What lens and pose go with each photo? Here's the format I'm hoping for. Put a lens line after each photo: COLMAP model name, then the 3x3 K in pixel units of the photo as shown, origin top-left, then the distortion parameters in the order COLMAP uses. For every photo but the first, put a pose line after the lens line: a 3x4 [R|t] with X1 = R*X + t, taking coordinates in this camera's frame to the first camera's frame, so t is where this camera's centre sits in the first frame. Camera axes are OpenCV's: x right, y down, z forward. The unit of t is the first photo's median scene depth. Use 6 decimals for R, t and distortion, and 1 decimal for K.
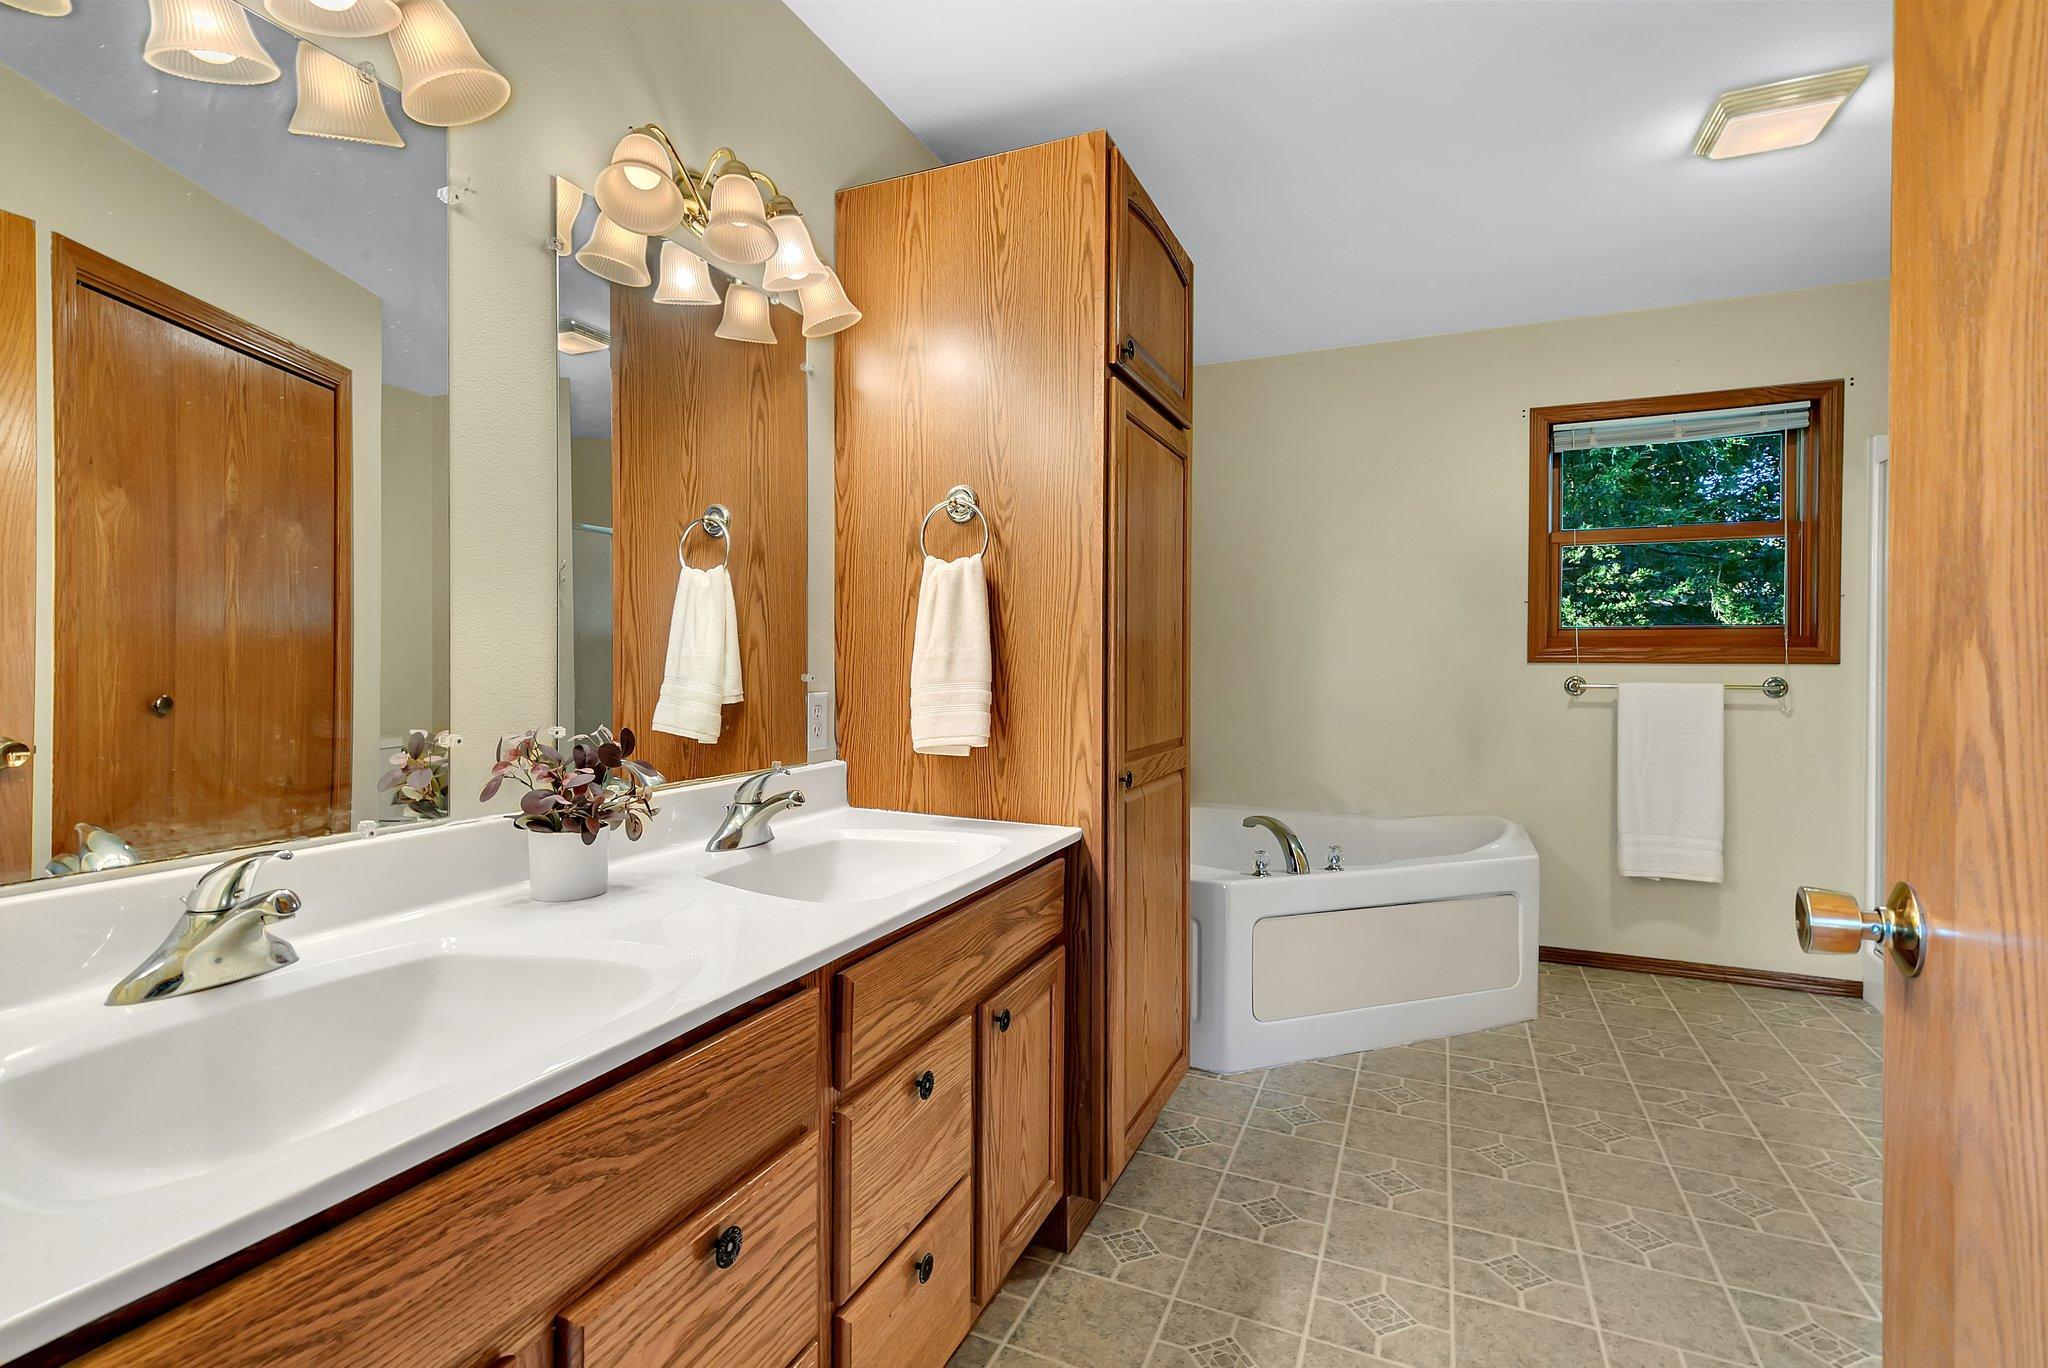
lens RADIAL K [[963.6, 0, 1026.2], [0, 963.6, 668.2], [0, 0, 1]] dist [0.011880, -0.000186]
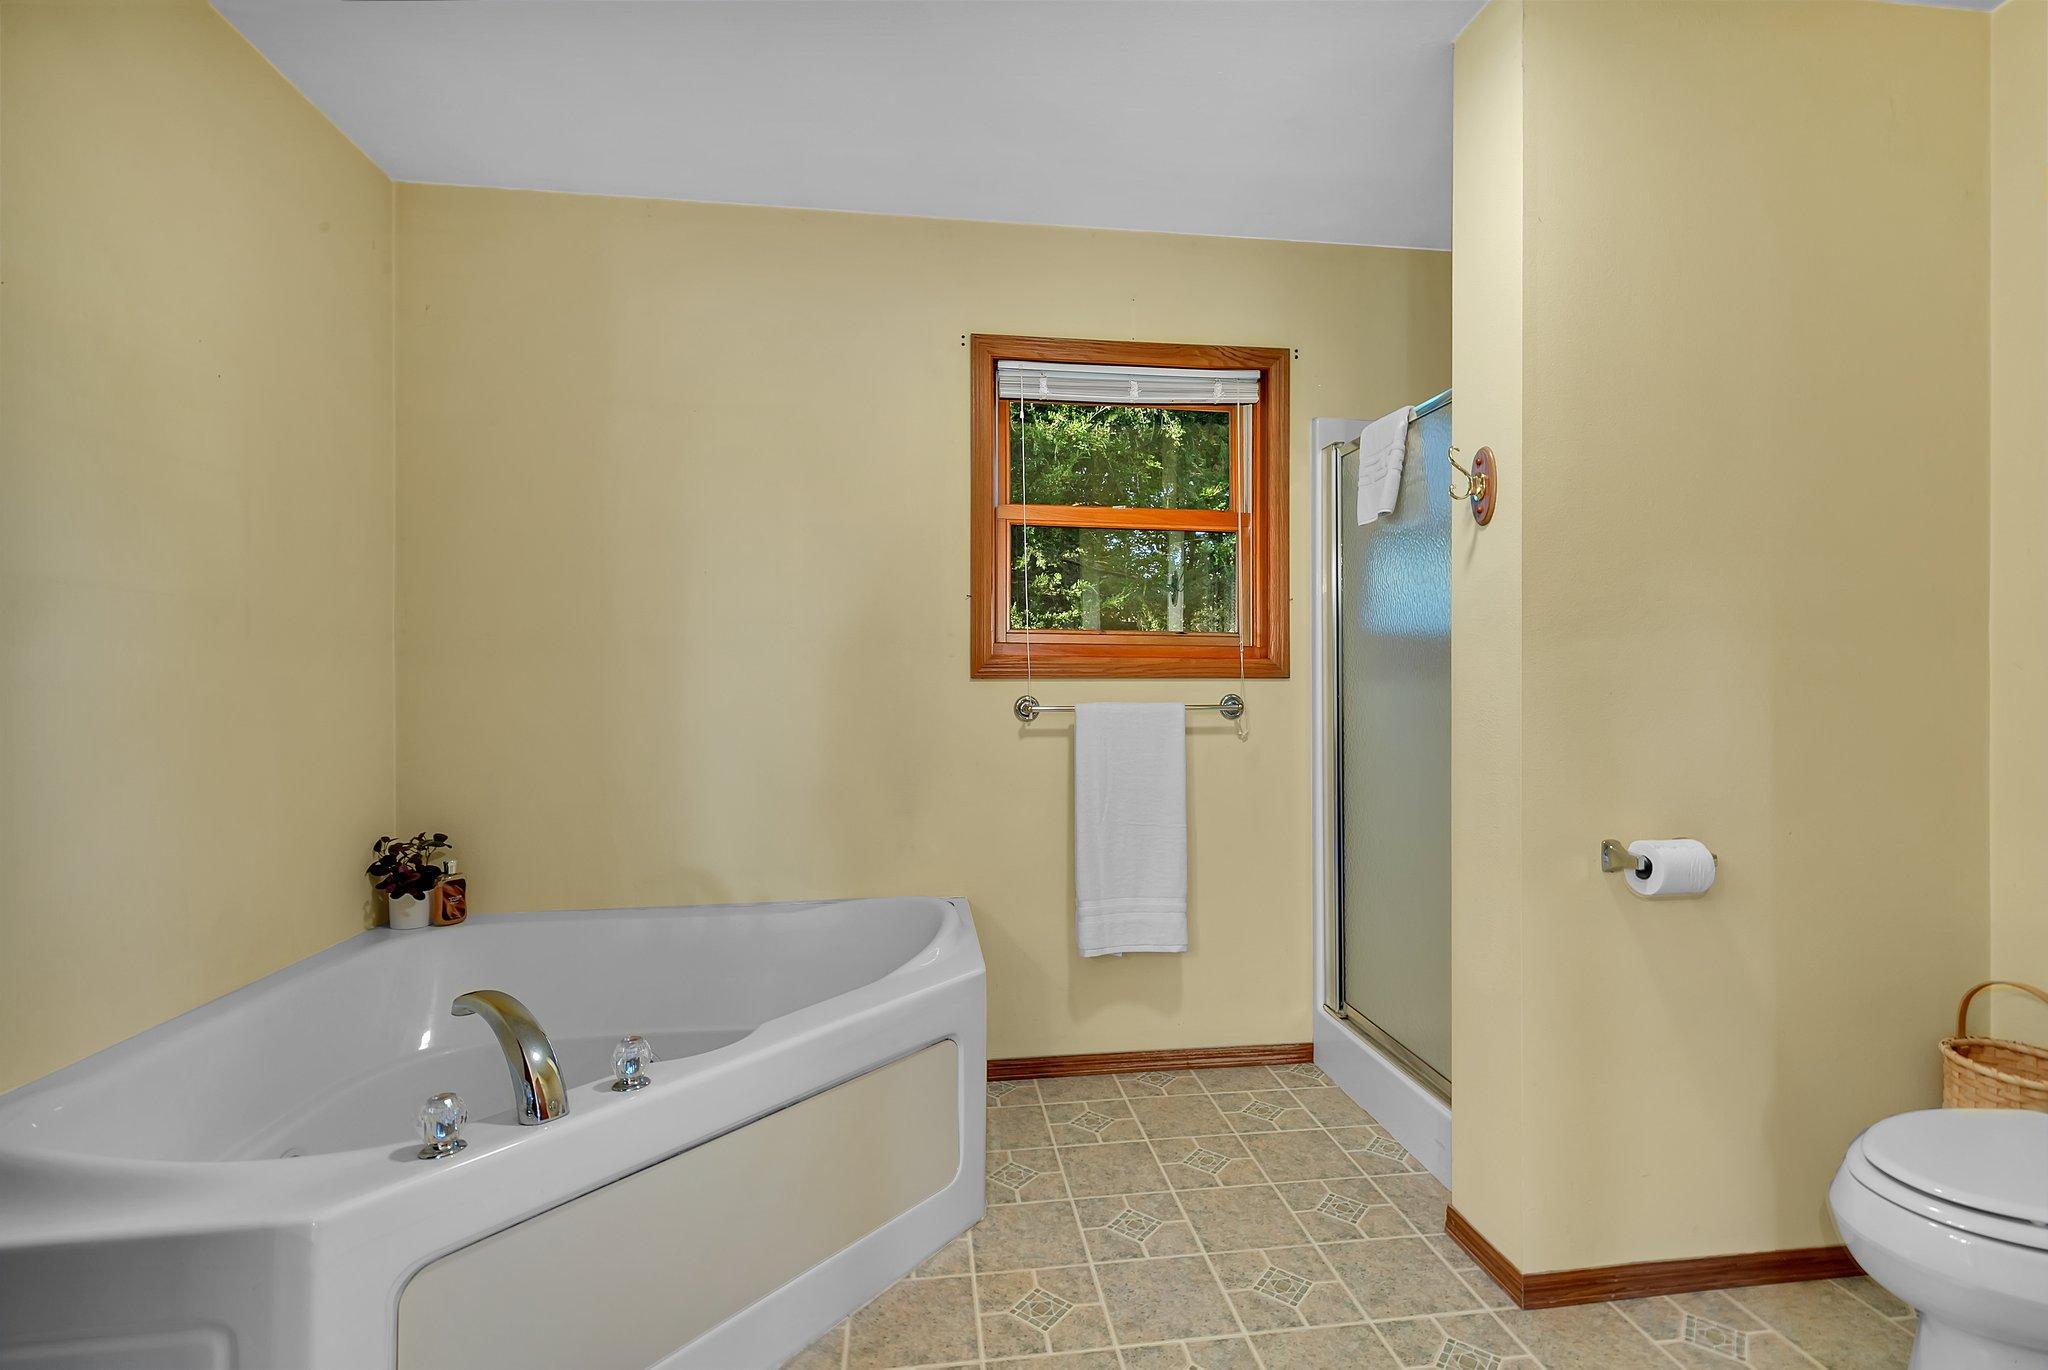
lens RADIAL K [[917.7, 0, 1018.0], [0, 917.7, 690.6], [0, 0, 1]] dist [0.001475, 0.000529]
pose [[0.867825, -0.009883, 0.496771, 0.215150], [0.008573, 0.999951, 0.004916, 0.000494], [-0.496795, -0.000008, 0.867868, 0.399507]]
